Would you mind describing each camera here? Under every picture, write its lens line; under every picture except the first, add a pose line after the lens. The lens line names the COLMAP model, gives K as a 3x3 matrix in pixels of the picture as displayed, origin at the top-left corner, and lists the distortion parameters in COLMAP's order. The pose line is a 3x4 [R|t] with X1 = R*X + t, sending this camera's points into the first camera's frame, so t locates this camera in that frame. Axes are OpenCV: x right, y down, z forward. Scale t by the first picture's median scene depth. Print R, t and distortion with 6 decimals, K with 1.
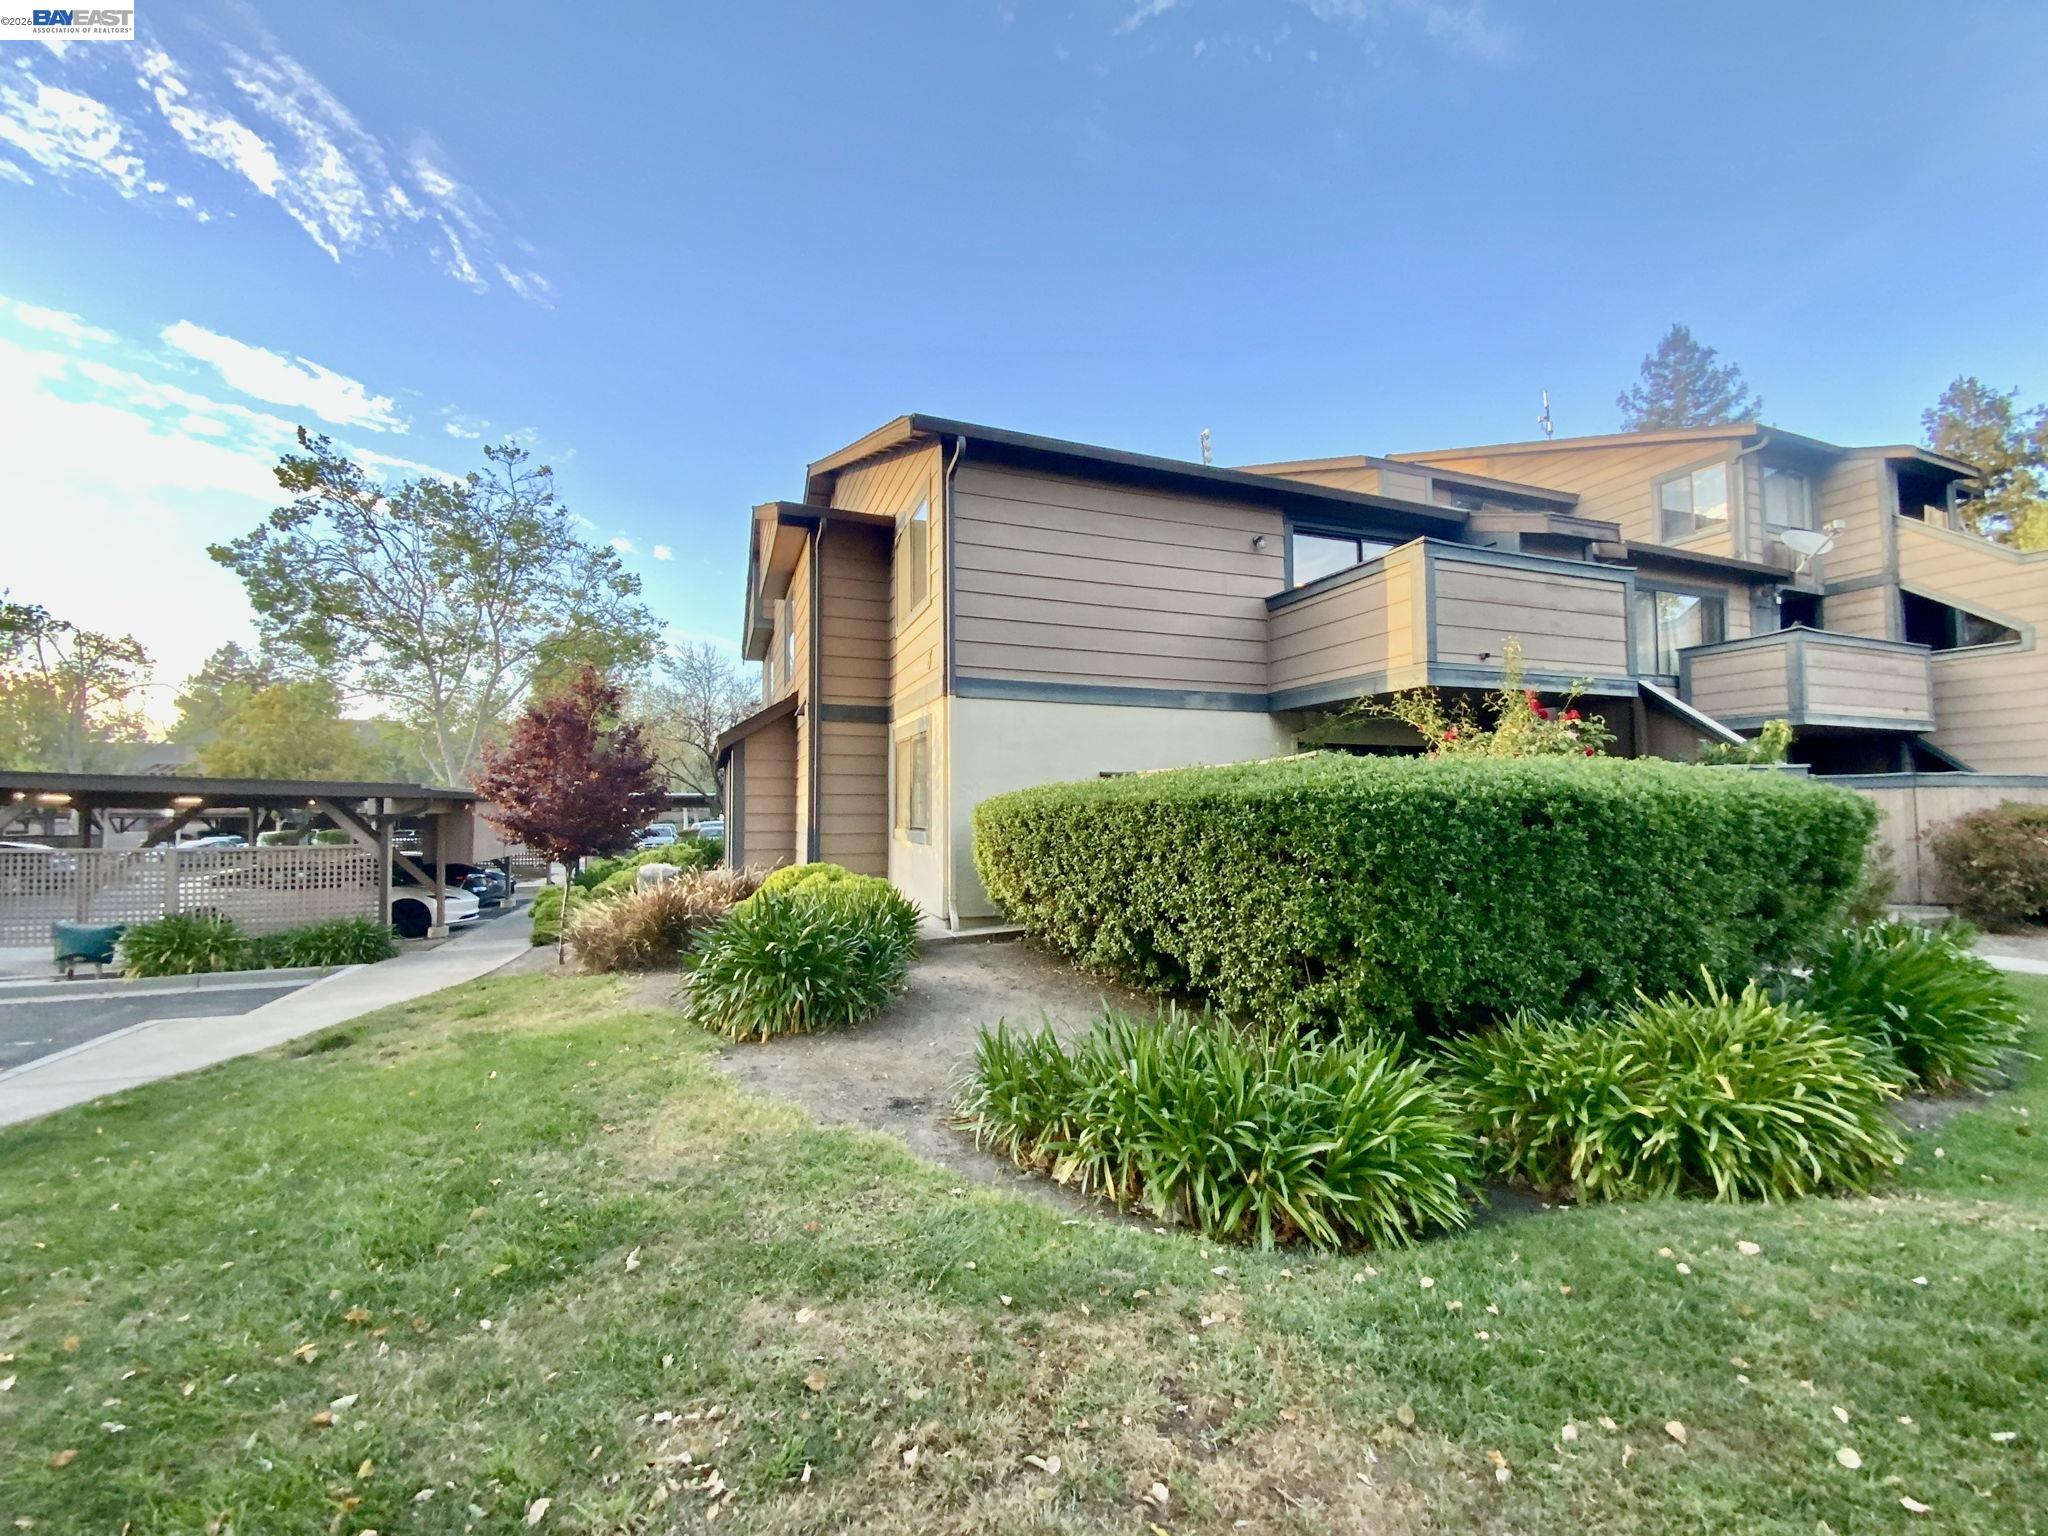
lens RADIAL K [[812.5, 0, 1029.7], [0, 812.5, 770.8], [0, 0, 1]] dist [0.043213, -0.025786]
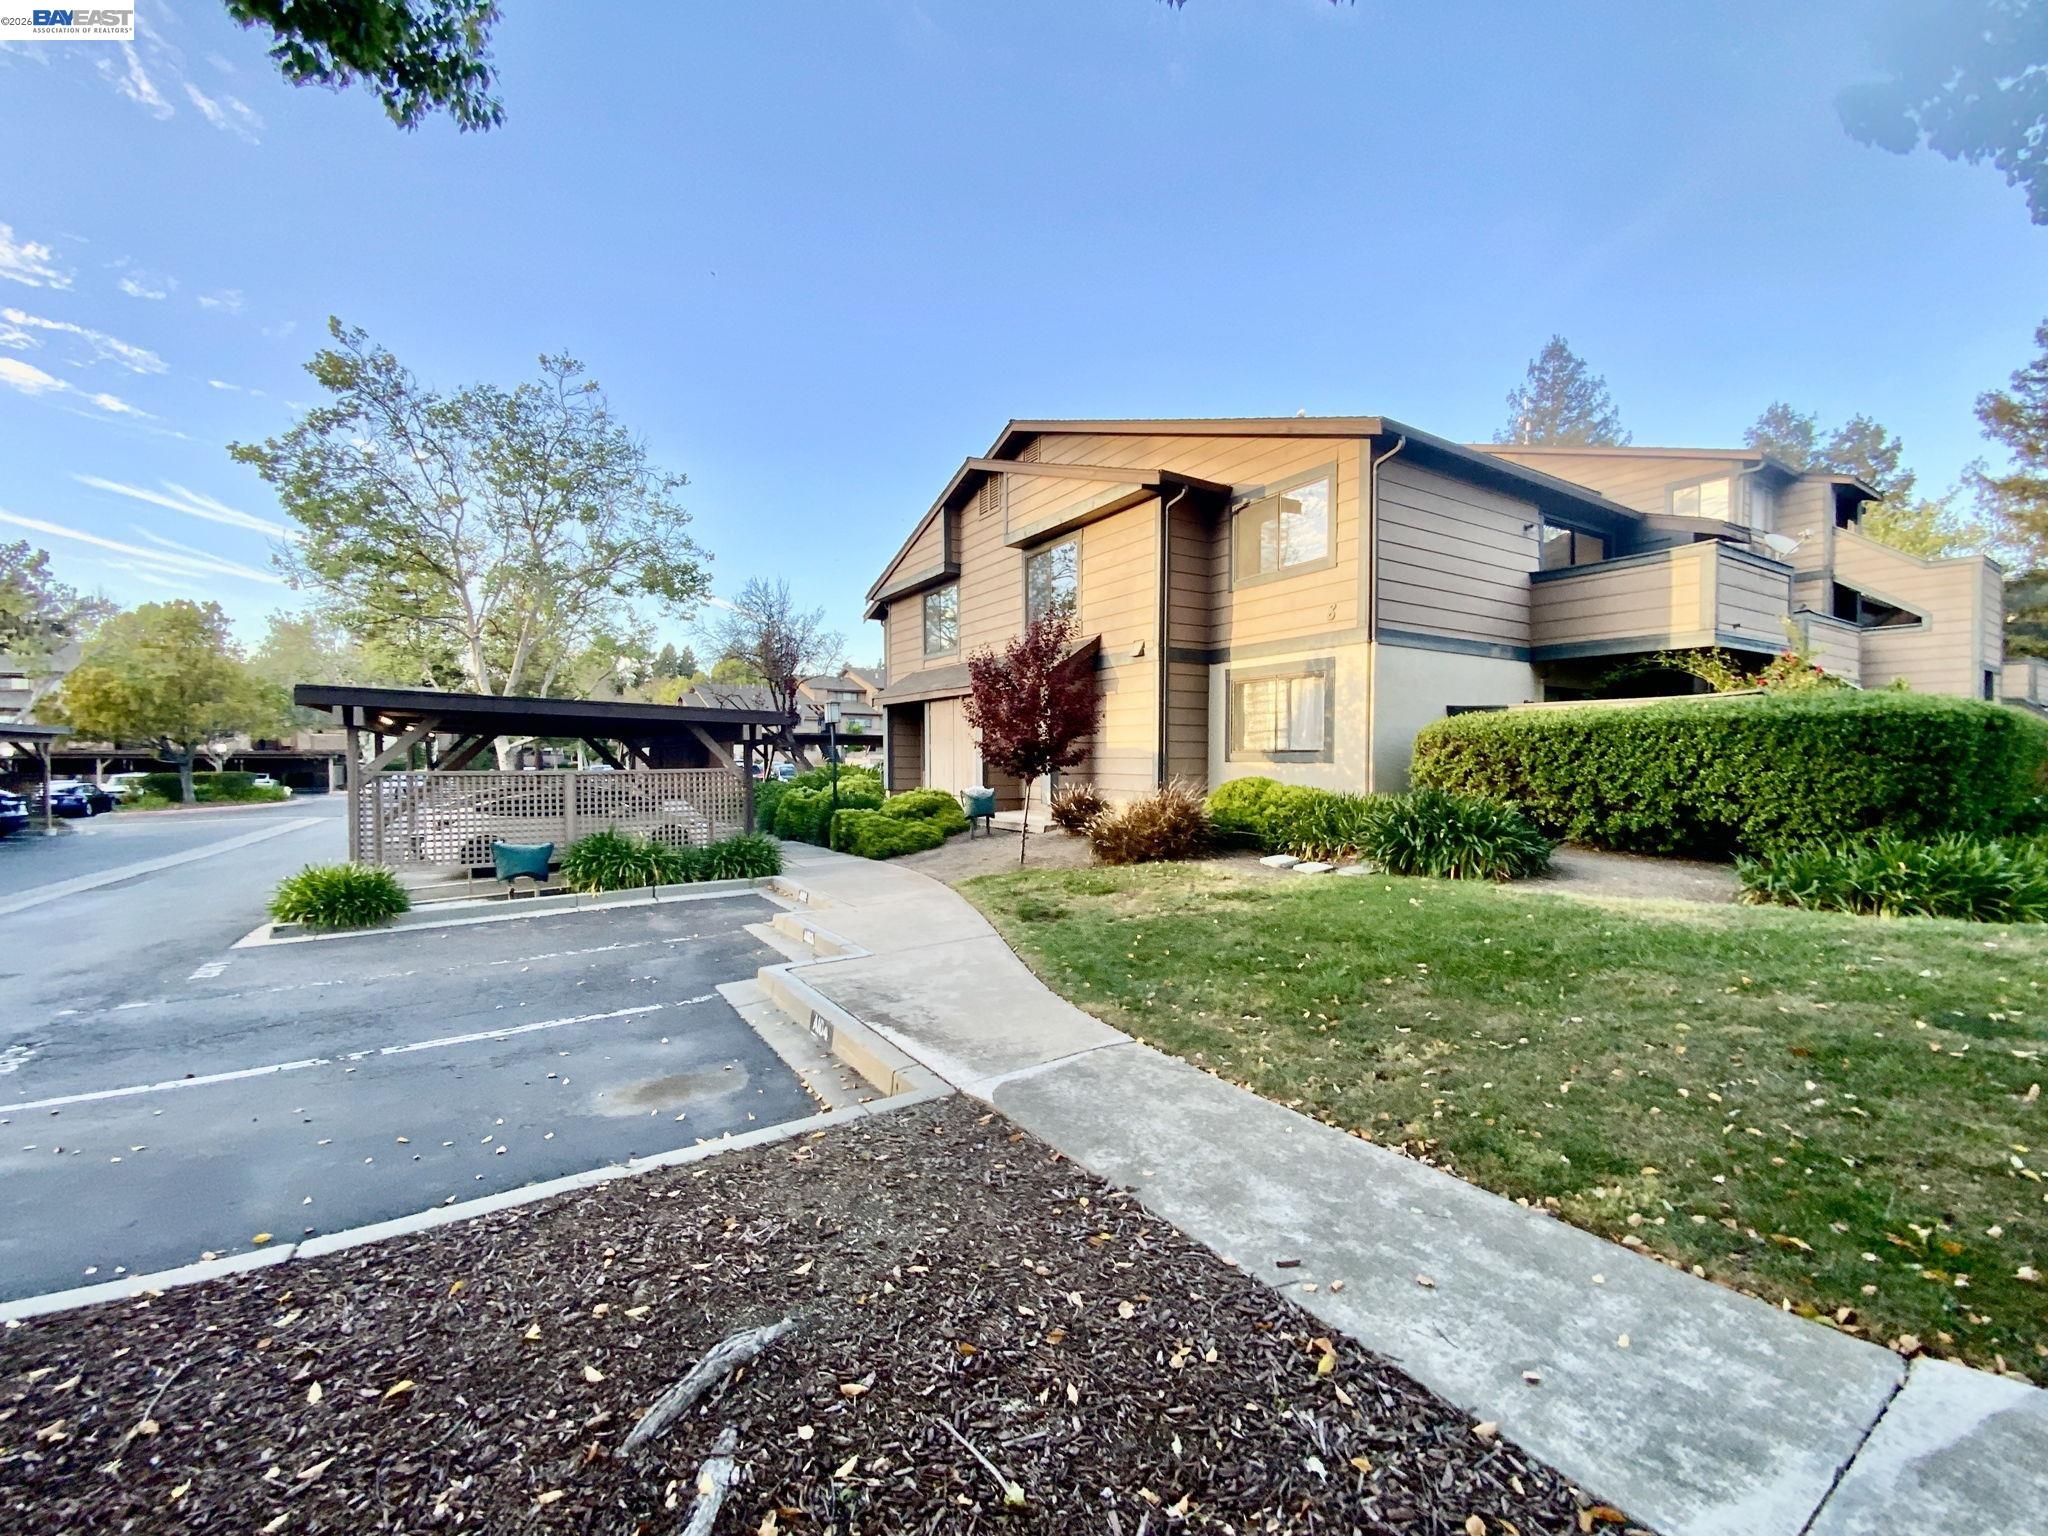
lens RADIAL K [[835.1, 0, 1020.2], [0, 835.1, 765.1], [0, 0, 1]] dist [0.014286, -0.007641]
pose [[0.980071, -0.000947, 0.198644, -0.524520], [-0.009531, 0.998613, 0.051786, 0.020135], [-0.198417, -0.052647, 0.978703, -0.098005]]
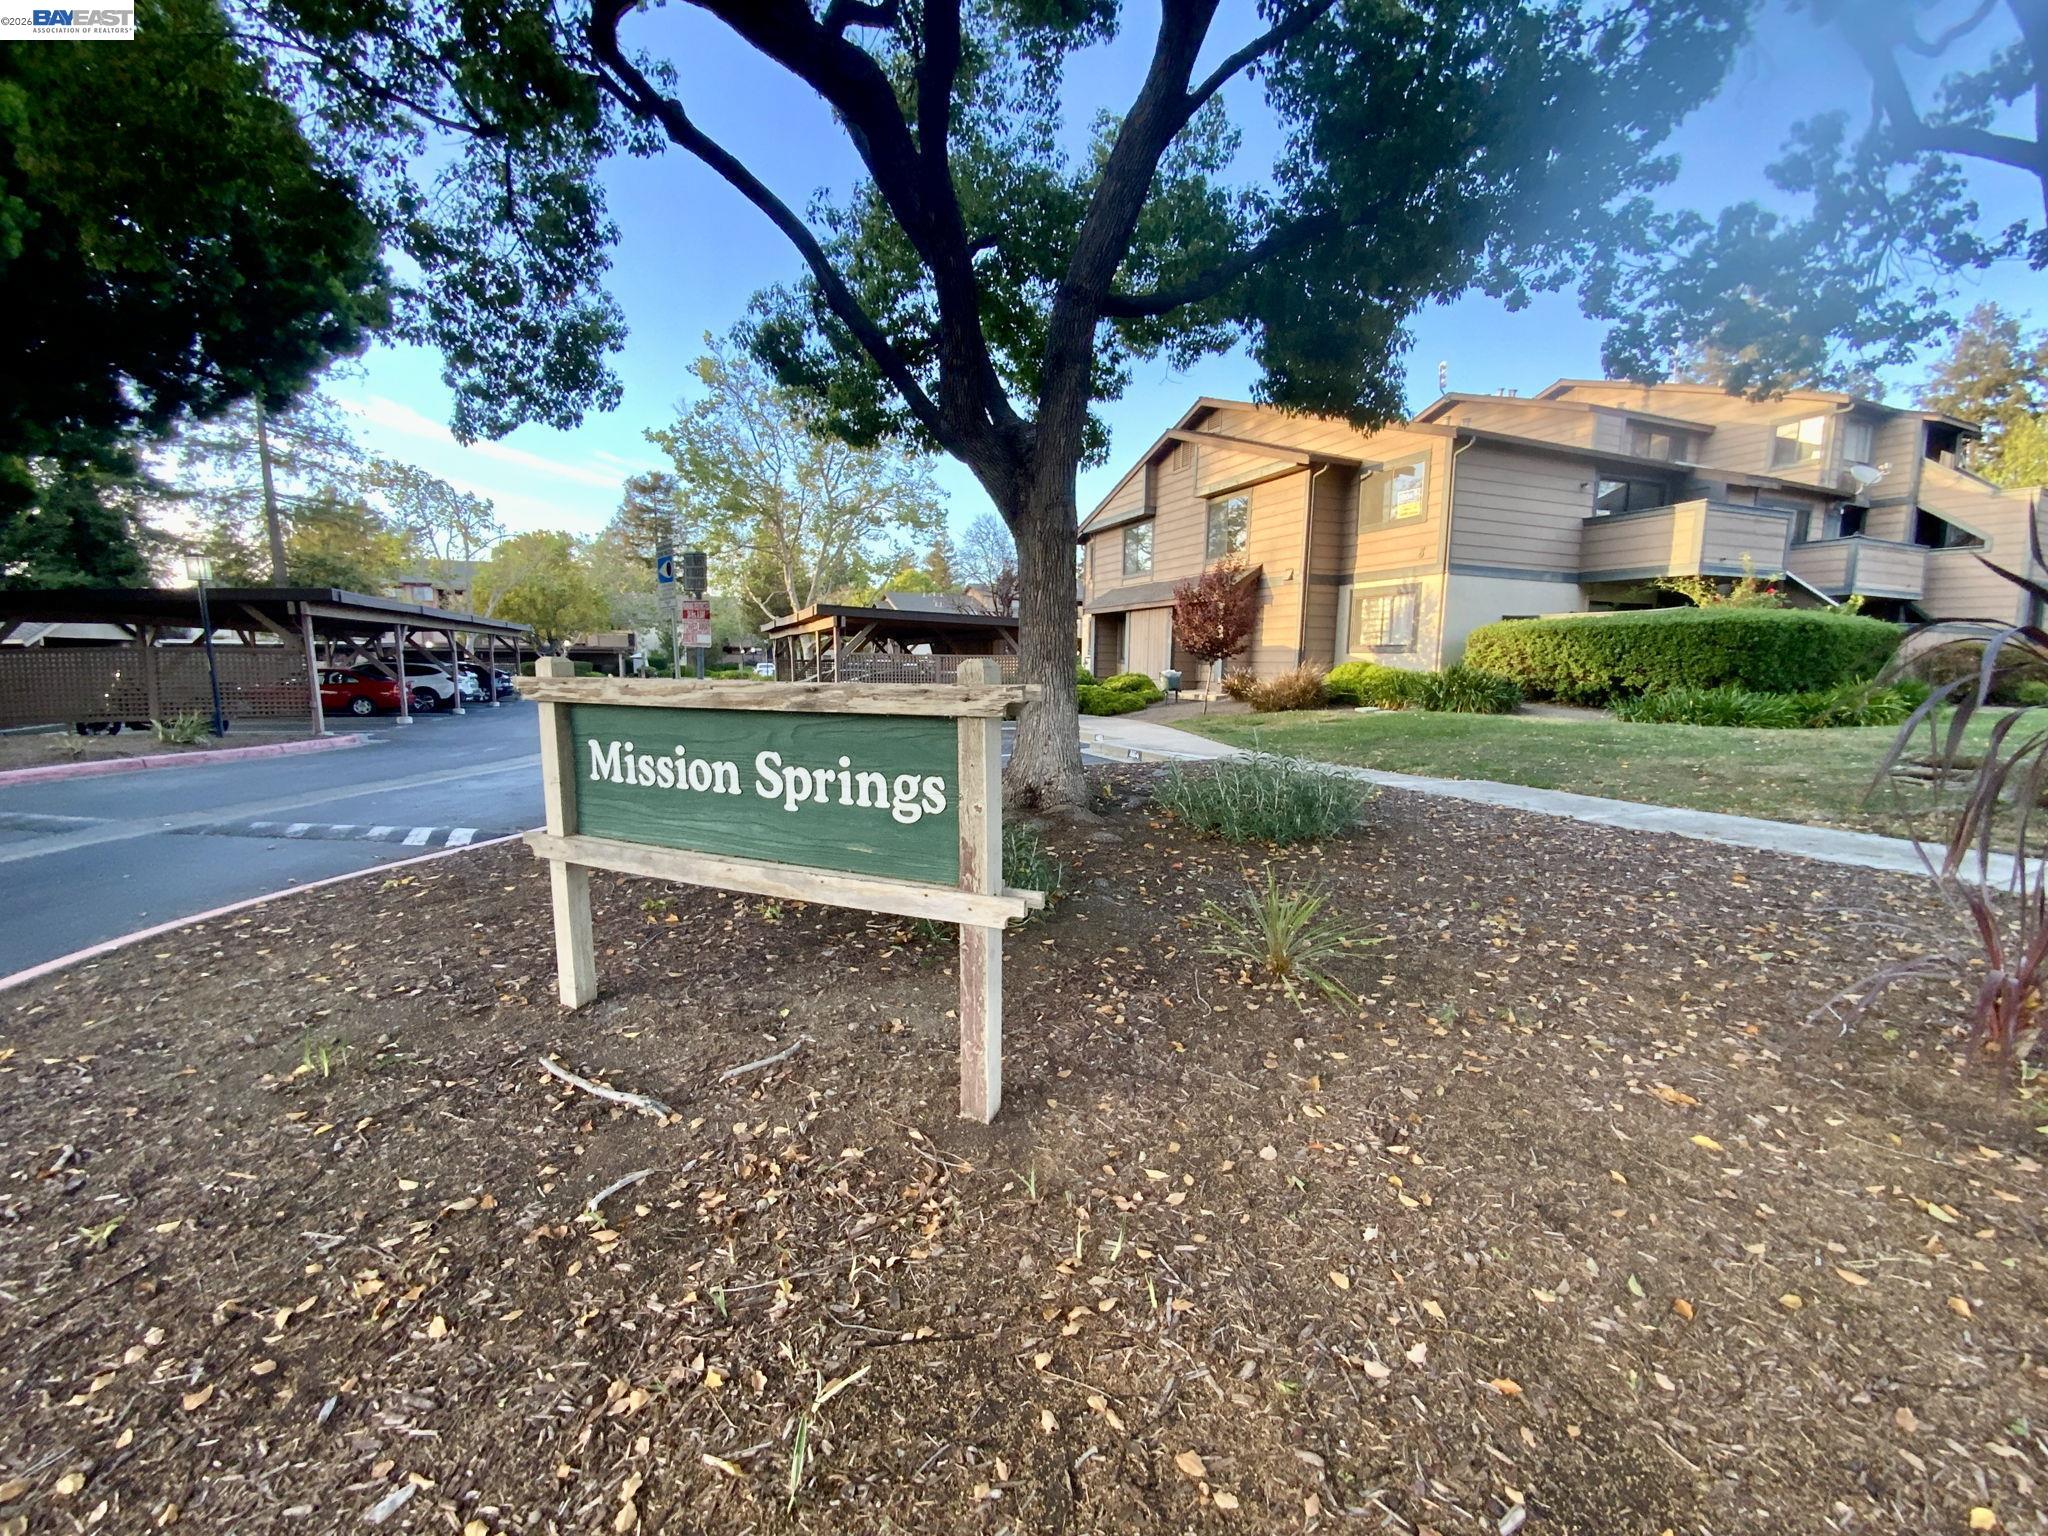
lens RADIAL K [[819.6, 0, 1015.5], [0, 819.6, 768.7], [0, 0, 1]] dist [0.022656, -0.019238]
pose [[0.999820, 0.009257, 0.016539, -0.679966], [-0.011987, 0.984764, 0.173482, 0.020781], [-0.014681, -0.173650, 0.984698, -0.589607]]
